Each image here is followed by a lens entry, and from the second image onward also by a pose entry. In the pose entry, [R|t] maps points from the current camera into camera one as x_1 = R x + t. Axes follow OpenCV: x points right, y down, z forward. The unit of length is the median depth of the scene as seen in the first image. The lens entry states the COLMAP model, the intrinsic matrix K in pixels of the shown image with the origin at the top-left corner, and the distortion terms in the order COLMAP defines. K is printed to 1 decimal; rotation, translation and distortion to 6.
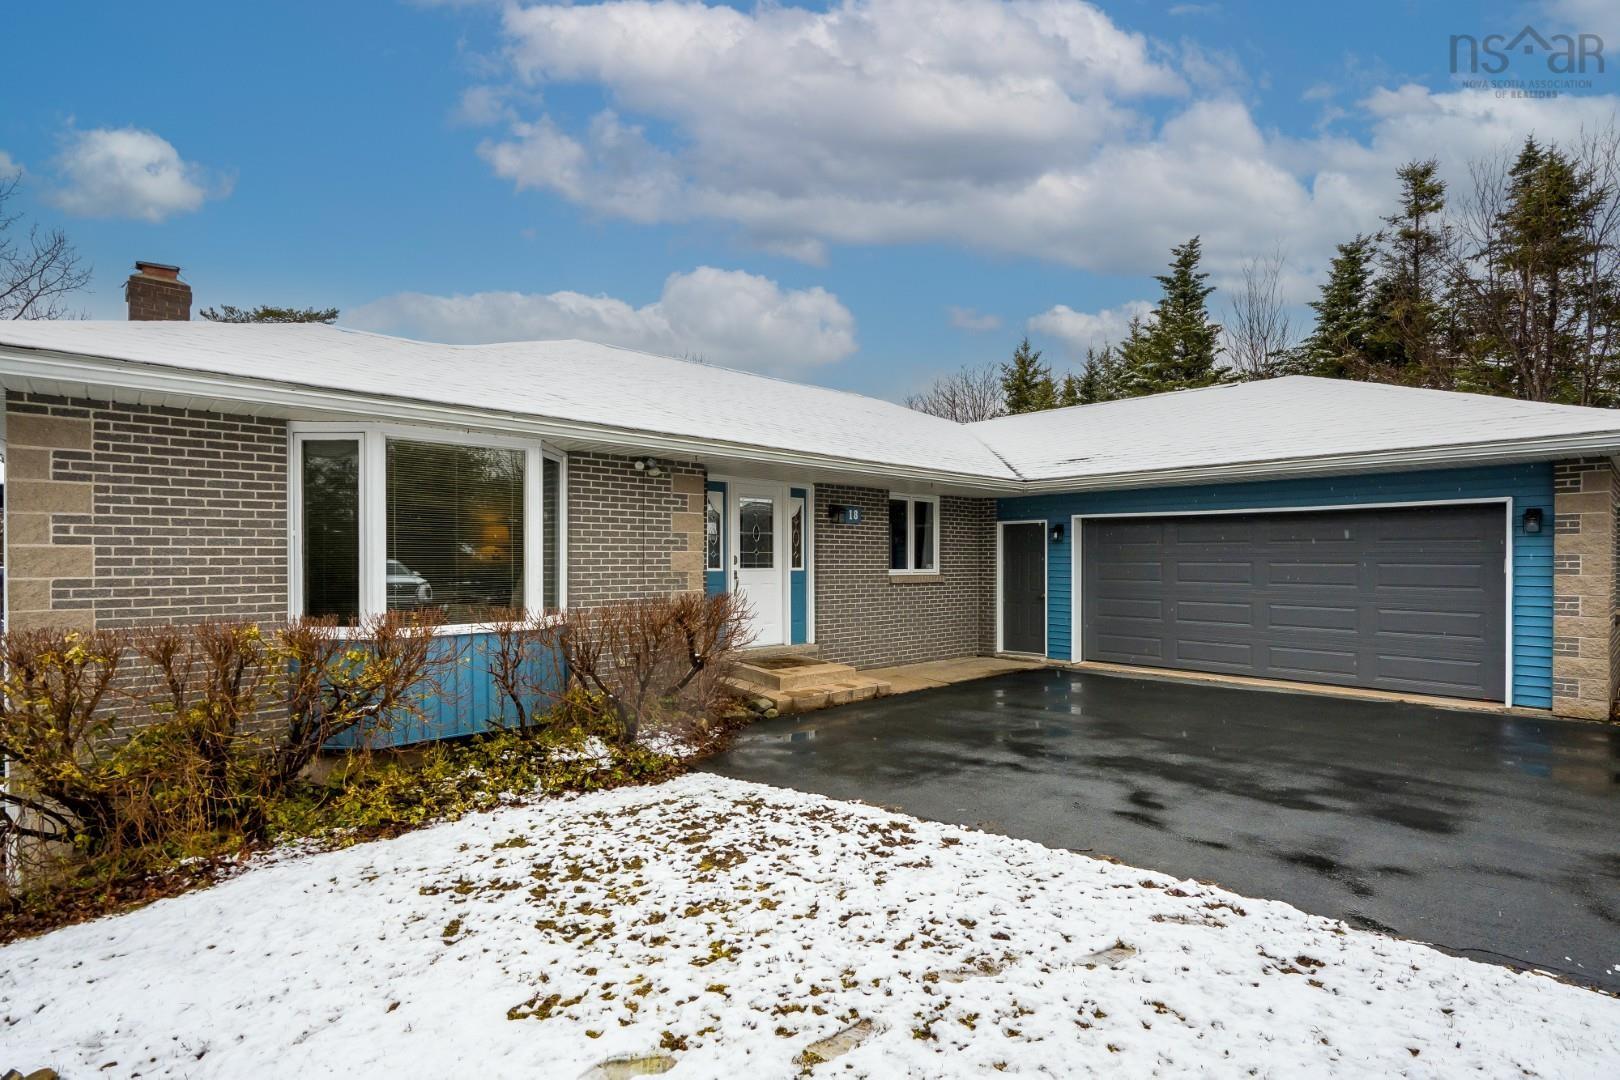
lens RADIAL K [[796.9, 0, 810.1], [0, 796.9, 561.2], [0, 0, 1]] dist [-0.011059, -0.001023]
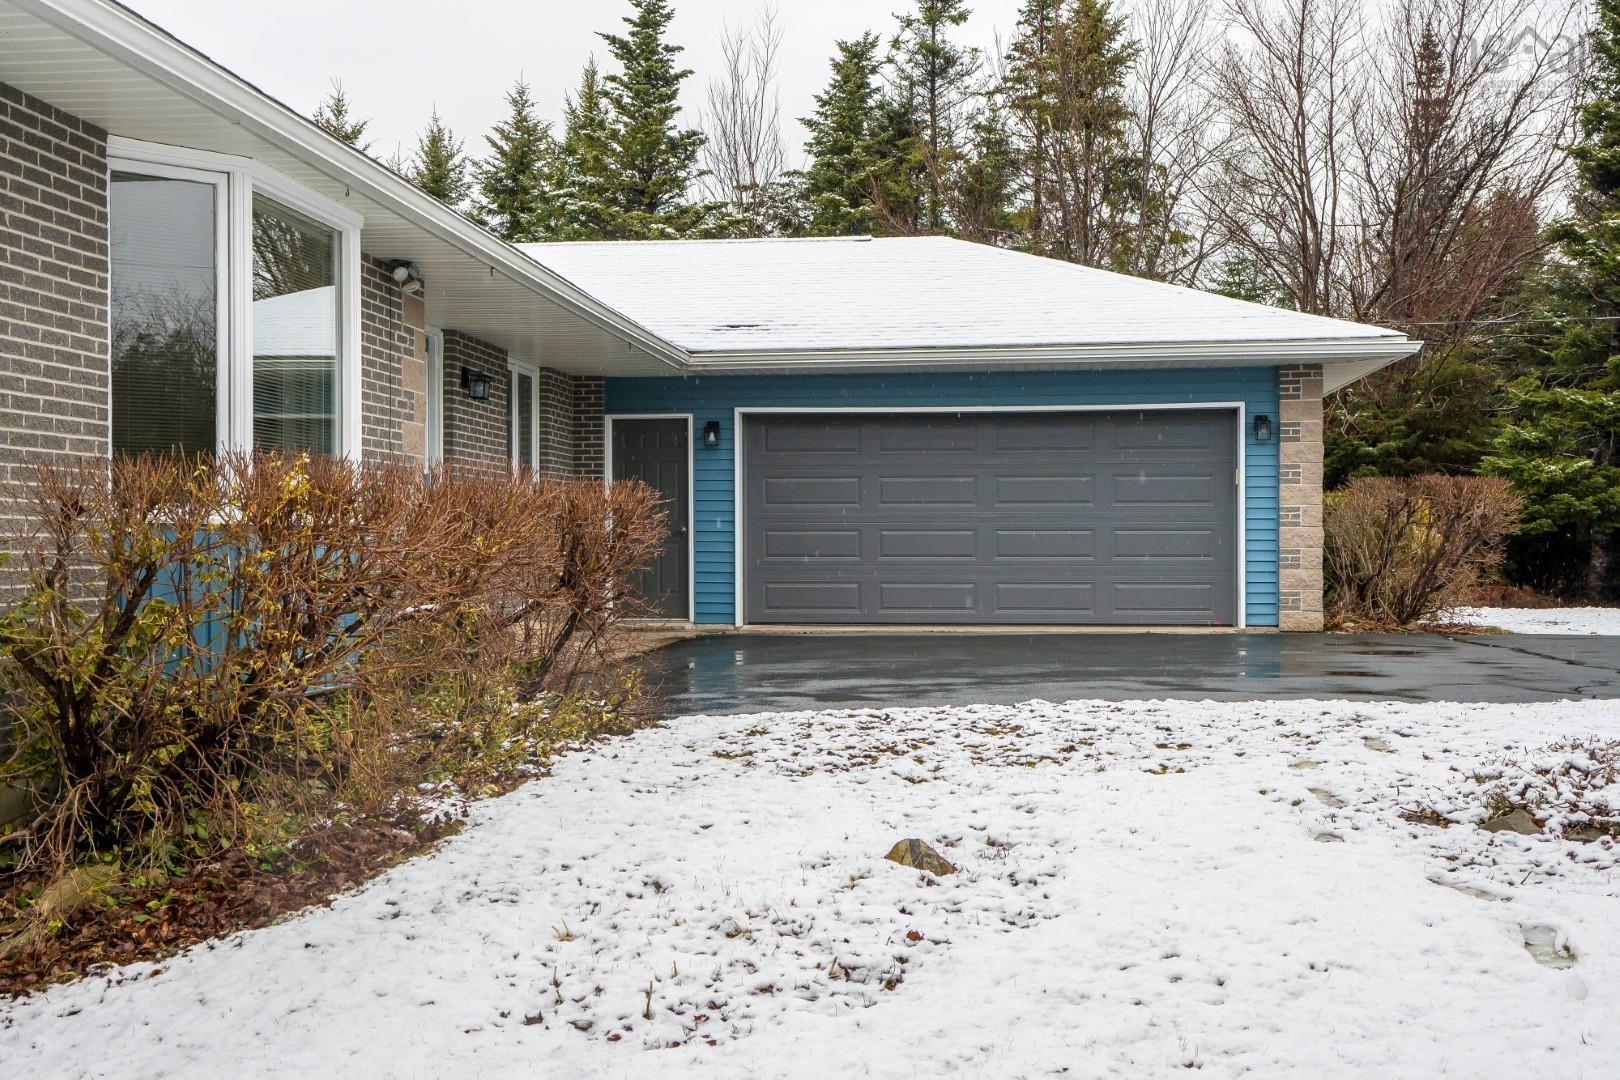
lens RADIAL K [[1711.6, 0, 810.0], [0, 1711.6, 540.0], [0, 0, 1]] dist [-0.036805, -0.014018]
pose [[0.751843, 0.001409, 0.659341, -0.568286], [0.005621, 0.999948, -0.008547, 0.065971], [-0.659318, 0.010132, 0.751796, -0.121127]]
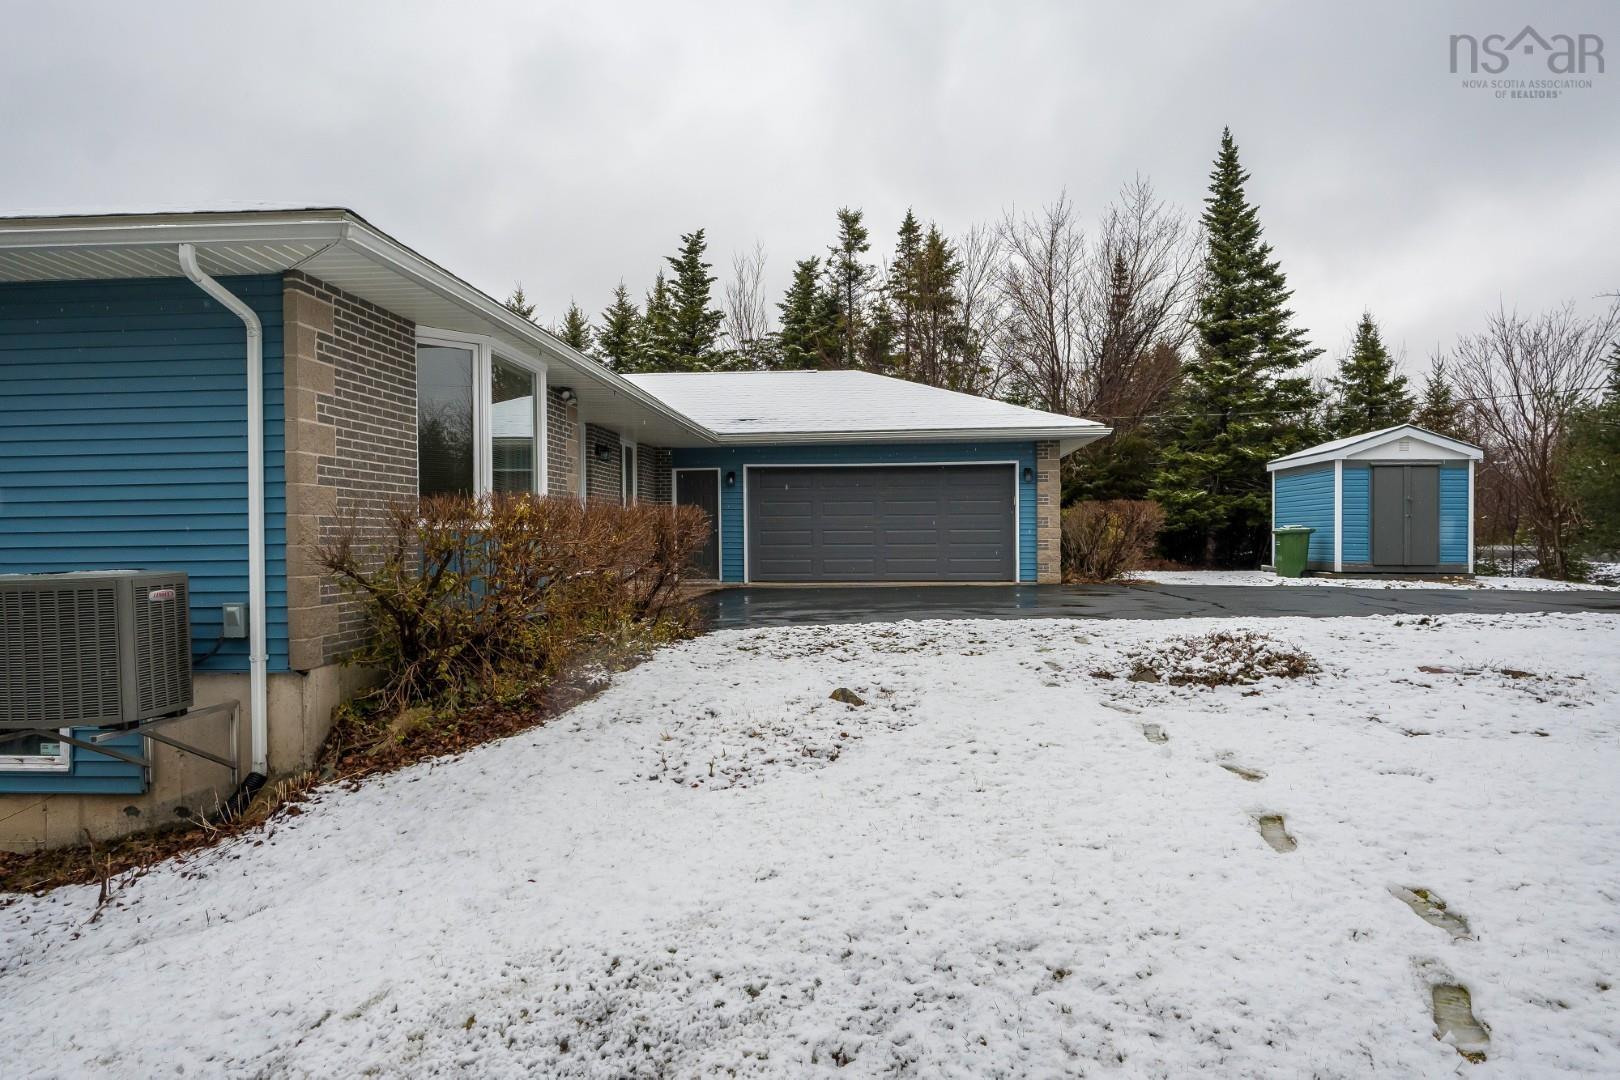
lens RADIAL K [[955.6, 0, 813.1], [0, 955.6, 569.4], [0, 0, 1]] dist [-0.093308, -0.024924]
pose [[0.730055, -0.026430, 0.682877, -0.597352], [0.011506, 0.999586, 0.026386, 0.066451], [-0.683292, -0.011406, 0.730056, -0.148458]]
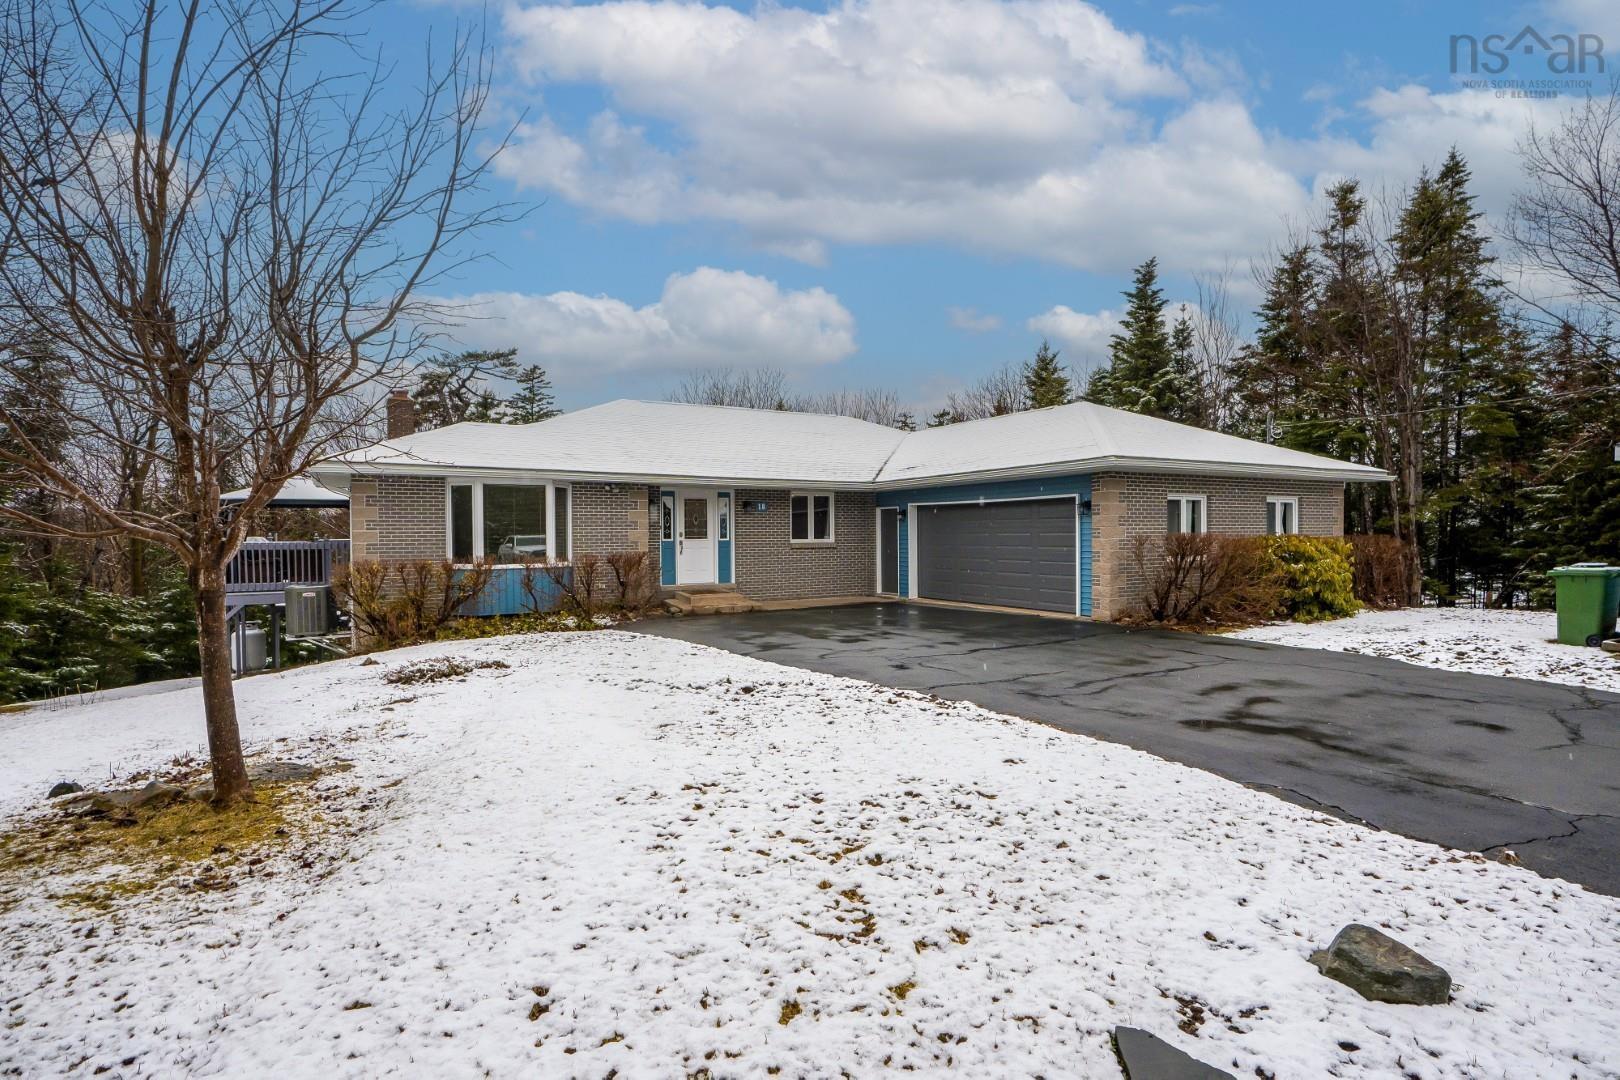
lens RADIAL K [[814.5, 0, 810.0], [0, 814.5, 540.0], [0, 0, 1]] dist [-0.005516, 0.010605]
pose [[0.975338, -0.006867, -0.220609, 0.488603], [0.008340, 0.999949, 0.005746, 0.002522], [0.220558, -0.007444, 0.975345, -0.591528]]
